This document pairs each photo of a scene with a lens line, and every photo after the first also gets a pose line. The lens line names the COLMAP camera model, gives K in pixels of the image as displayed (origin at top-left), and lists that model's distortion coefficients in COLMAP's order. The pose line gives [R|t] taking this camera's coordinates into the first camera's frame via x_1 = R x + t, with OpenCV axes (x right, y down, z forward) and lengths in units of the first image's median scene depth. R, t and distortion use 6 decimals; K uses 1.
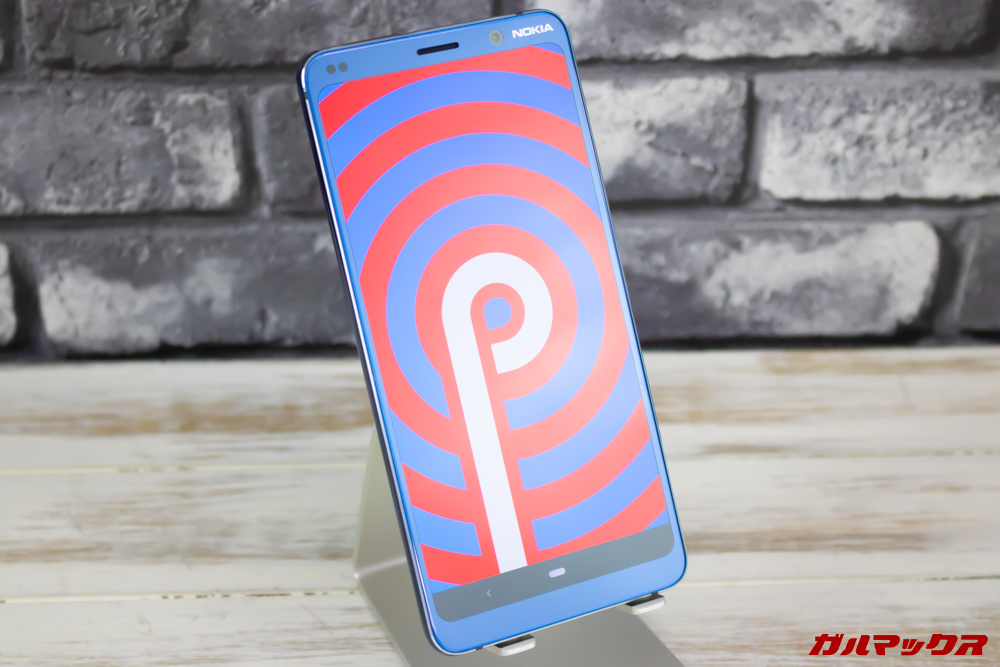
lens RADIAL K [[2075.0, 0, 504.9], [0, 2075.0, 329.3], [0, 0, 1]] dist [-0.017712, 0.000000]
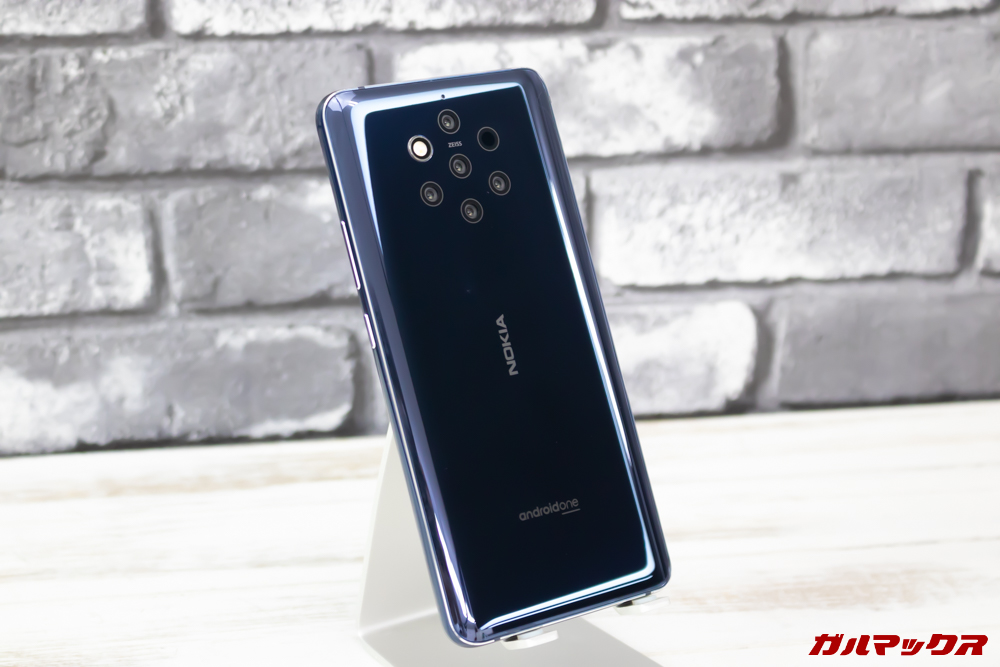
lens RADIAL K [[1990.5, 0, 494.7], [0, 1990.5, 336.3], [0, 0, 1]] dist [-0.019612, 0.000000]
pose [[0.991671, -0.047599, 0.119679, -0.072799], [0.074645, 0.969640, -0.232868, 0.225286], [-0.104962, 0.239861, 0.965116, -0.063380]]
